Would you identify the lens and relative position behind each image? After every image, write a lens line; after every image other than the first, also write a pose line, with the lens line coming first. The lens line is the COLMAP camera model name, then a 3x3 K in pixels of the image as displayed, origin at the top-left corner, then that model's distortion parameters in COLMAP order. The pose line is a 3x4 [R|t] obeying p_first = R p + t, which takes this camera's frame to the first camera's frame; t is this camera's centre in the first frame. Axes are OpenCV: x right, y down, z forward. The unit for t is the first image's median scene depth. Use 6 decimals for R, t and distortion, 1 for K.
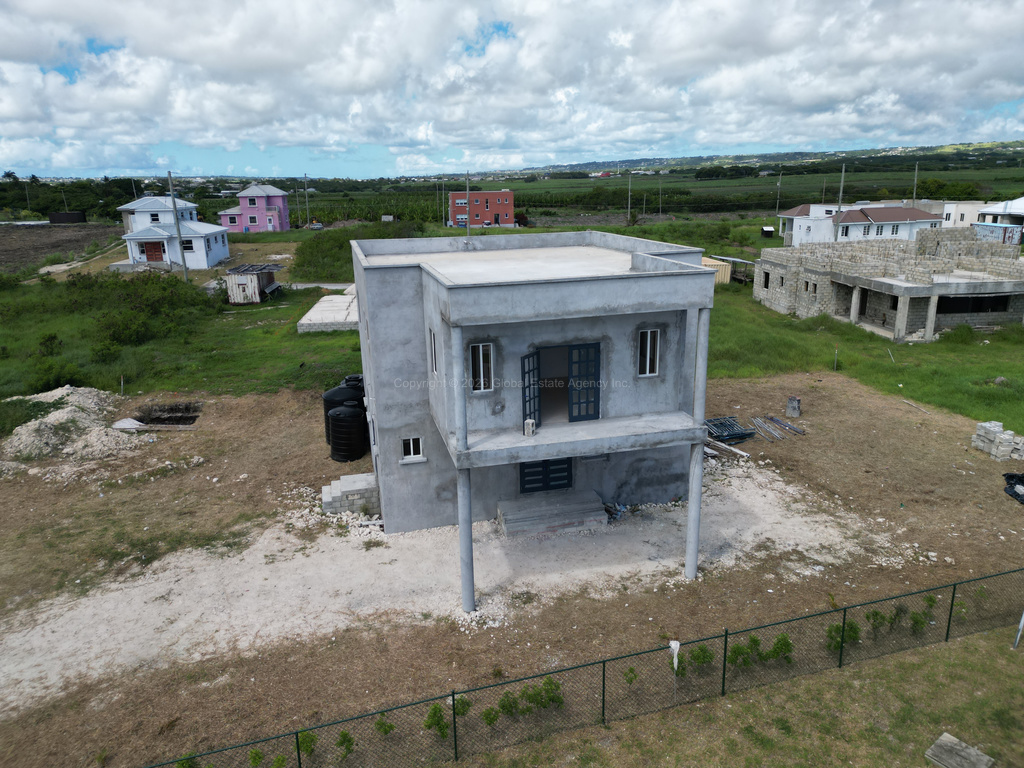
lens RADIAL K [[715.1, 0, 508.3], [0, 715.1, 381.4], [0, 0, 1]] dist [0.059829, -0.054302]
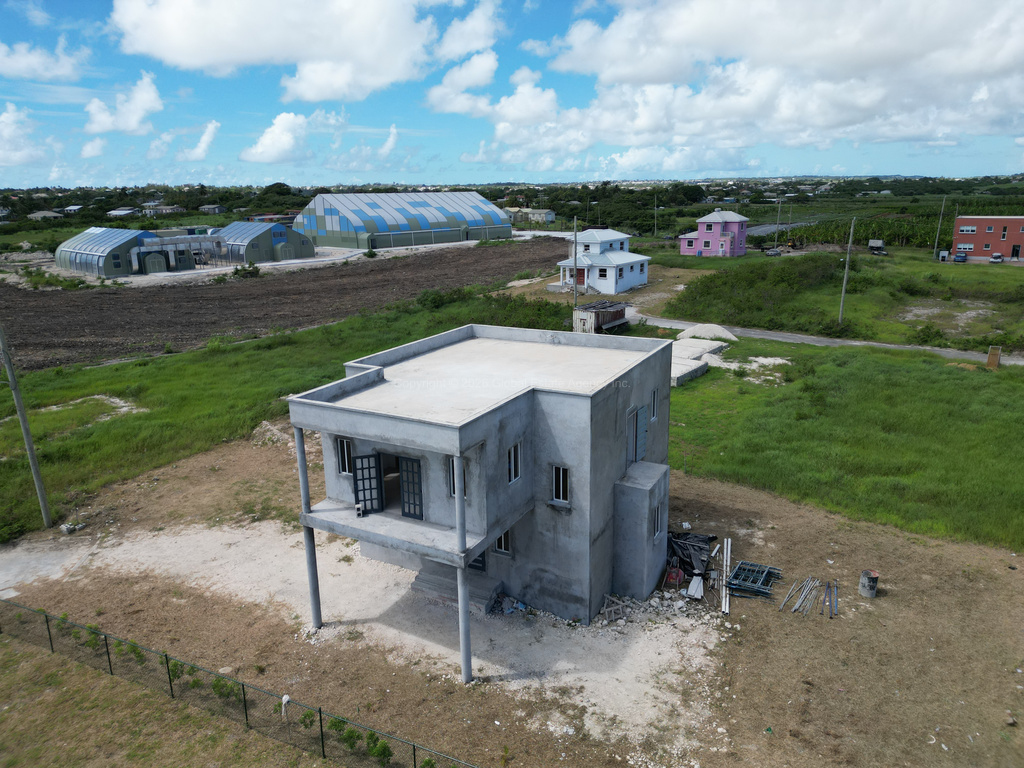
lens RADIAL K [[715.1, 0, 506.8], [0, 715.1, 375.1], [0, 0, 1]] dist [0.059829, -0.054302]
pose [[0.735797, 0.174507, -0.654332, 0.689115], [-0.179852, 0.981885, 0.059620, -0.201518], [0.652883, 0.073815, 0.753853, 0.106023]]
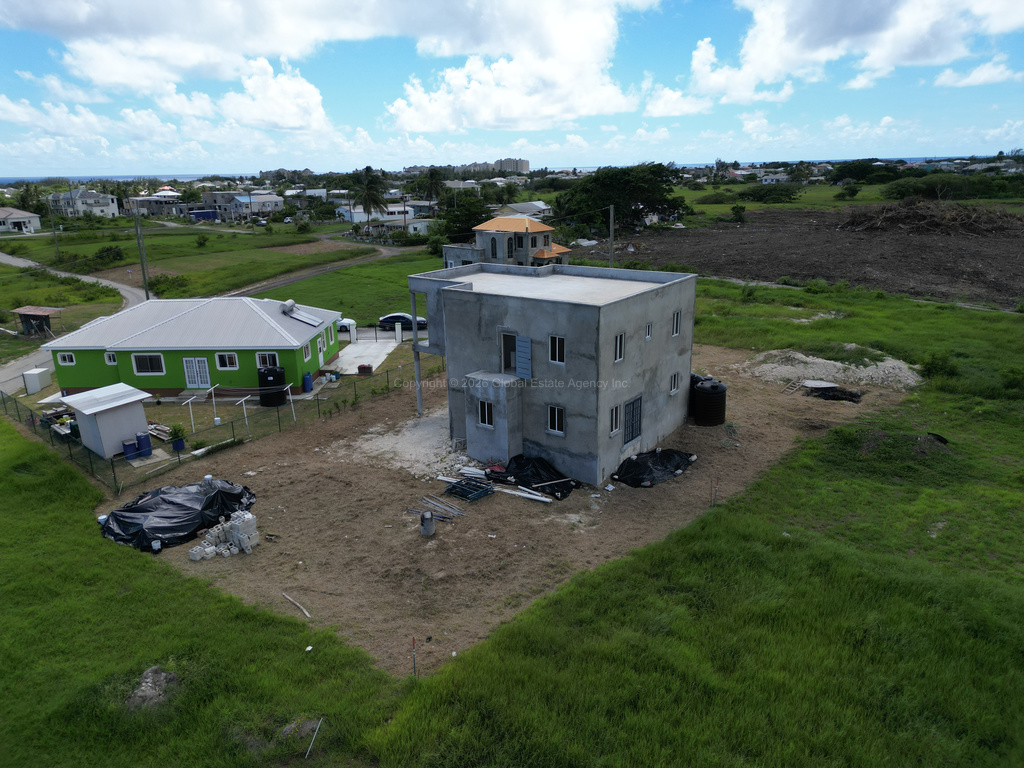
lens RADIAL K [[715.1, 0, 507.9], [0, 715.1, 382.4], [0, 0, 1]] dist [0.059829, -0.054302]
pose [[-0.781576, 0.216642, -0.584983, 0.941270], [-0.131889, 0.859172, 0.494397, -0.672793], [0.609708, 0.463561, -0.642936, 1.820333]]
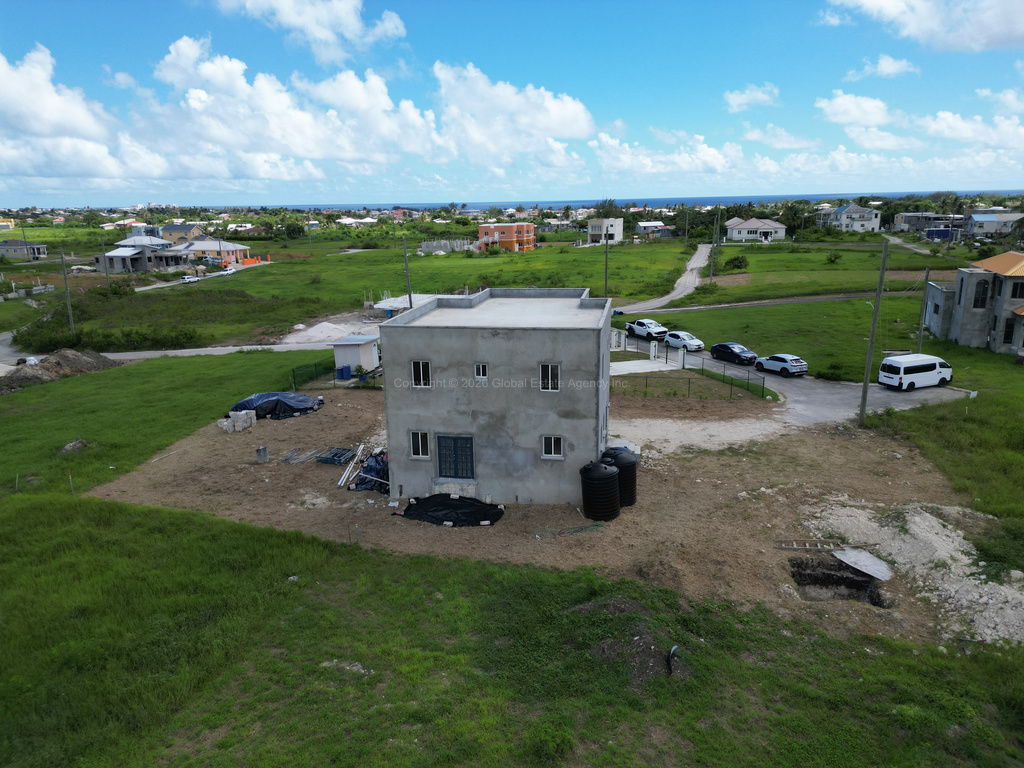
lens RADIAL K [[715.1, 0, 508.6], [0, 715.1, 358.5], [0, 0, 1]] dist [0.059829, -0.054302]
pose [[-0.907051, -0.052062, 0.417789, -0.574409], [0.151947, 0.884966, 0.440167, -0.685591], [-0.392645, 0.462736, -0.794799, 2.026439]]
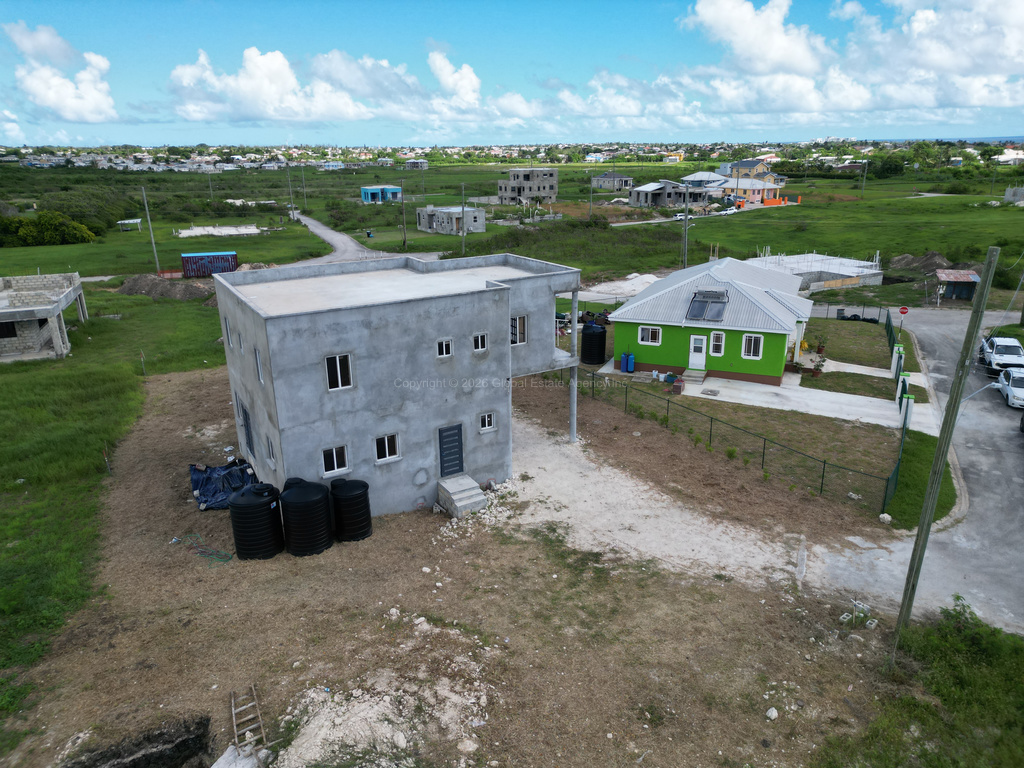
lens RADIAL K [[715.1, 0, 509.7], [0, 715.1, 374.6], [0, 0, 1]] dist [0.059829, -0.054302]
pose [[-0.279405, -0.264594, 0.922997, -1.127411], [0.284122, 0.895449, 0.342705, -0.354666], [-0.917174, 0.357997, -0.175015, 0.944720]]
